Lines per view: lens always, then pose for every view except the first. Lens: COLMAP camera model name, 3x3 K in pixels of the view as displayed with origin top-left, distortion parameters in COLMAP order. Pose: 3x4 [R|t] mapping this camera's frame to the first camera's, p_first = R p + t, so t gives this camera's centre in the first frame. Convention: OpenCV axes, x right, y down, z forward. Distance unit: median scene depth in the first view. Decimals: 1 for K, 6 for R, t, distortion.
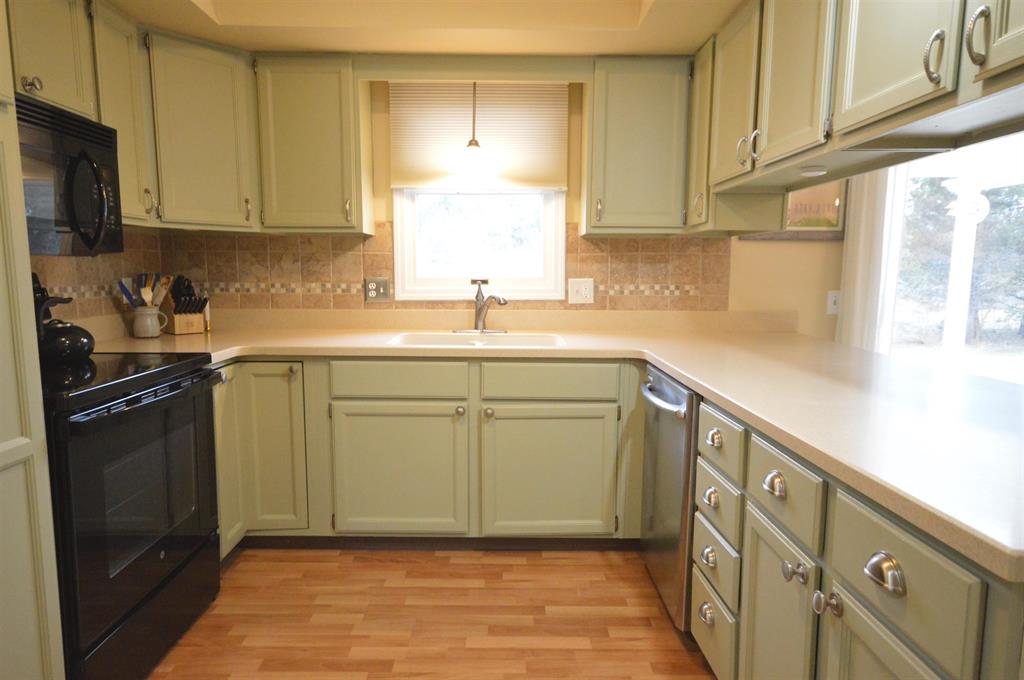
lens RADIAL K [[618.2, 0, 510.9], [0, 618.2, 342.2], [0, 0, 1]] dist [-0.002459, 0.003149]
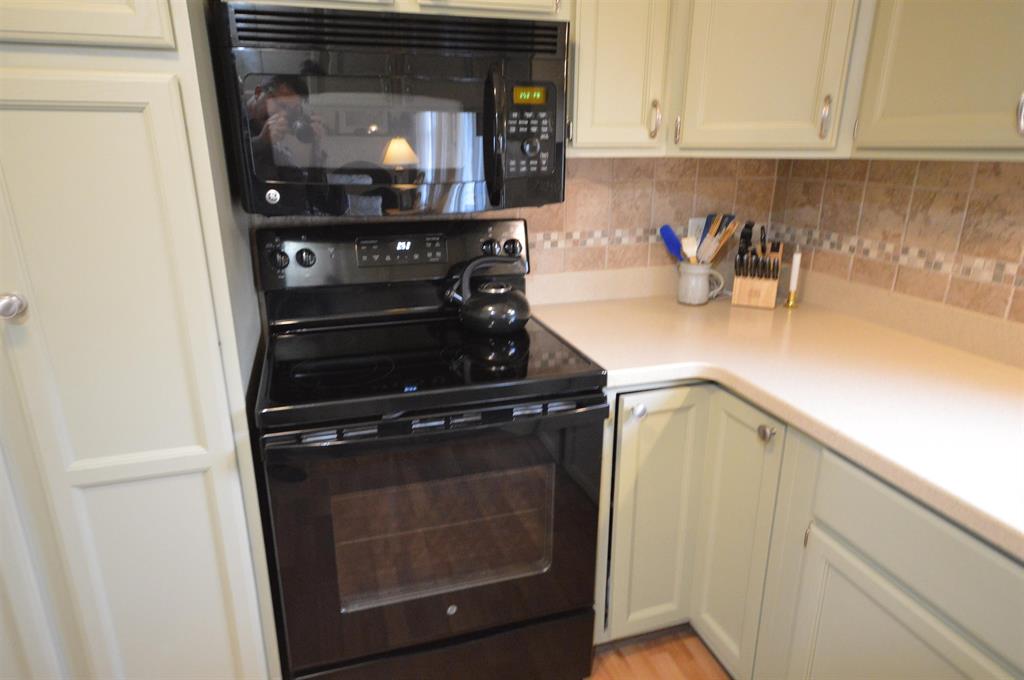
lens RADIAL K [[625.2, 0, 506.2], [0, 625.2, 343.5], [0, 0, 1]] dist [0.002922, 0.000938]
pose [[0.263019, 0.291205, -0.919794, 0.054184], [-0.109126, 0.956222, 0.271533, -0.125305], [0.958599, 0.028956, 0.283282, 0.509918]]
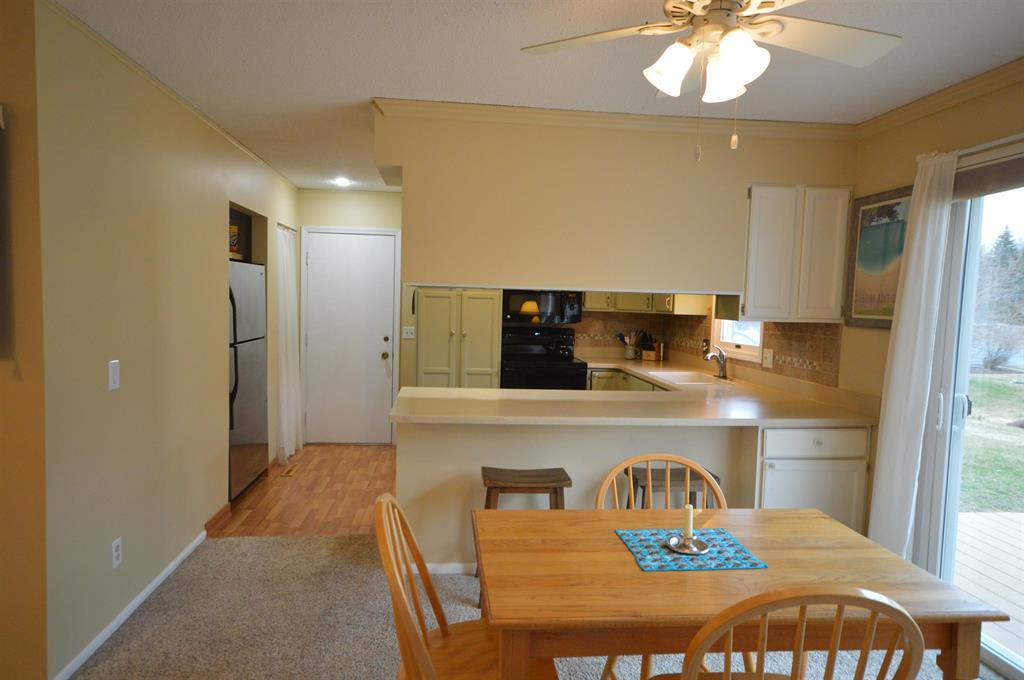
lens RADIAL K [[625.2, 0, 510.0], [0, 625.2, 342.5], [0, 0, 1]] dist [0.002922, 0.000938]
pose [[0.080404, 0.063323, -0.994749, 1.444096], [-0.144178, 0.988223, 0.051254, -0.107106], [0.986280, 0.139300, 0.088587, 0.322164]]
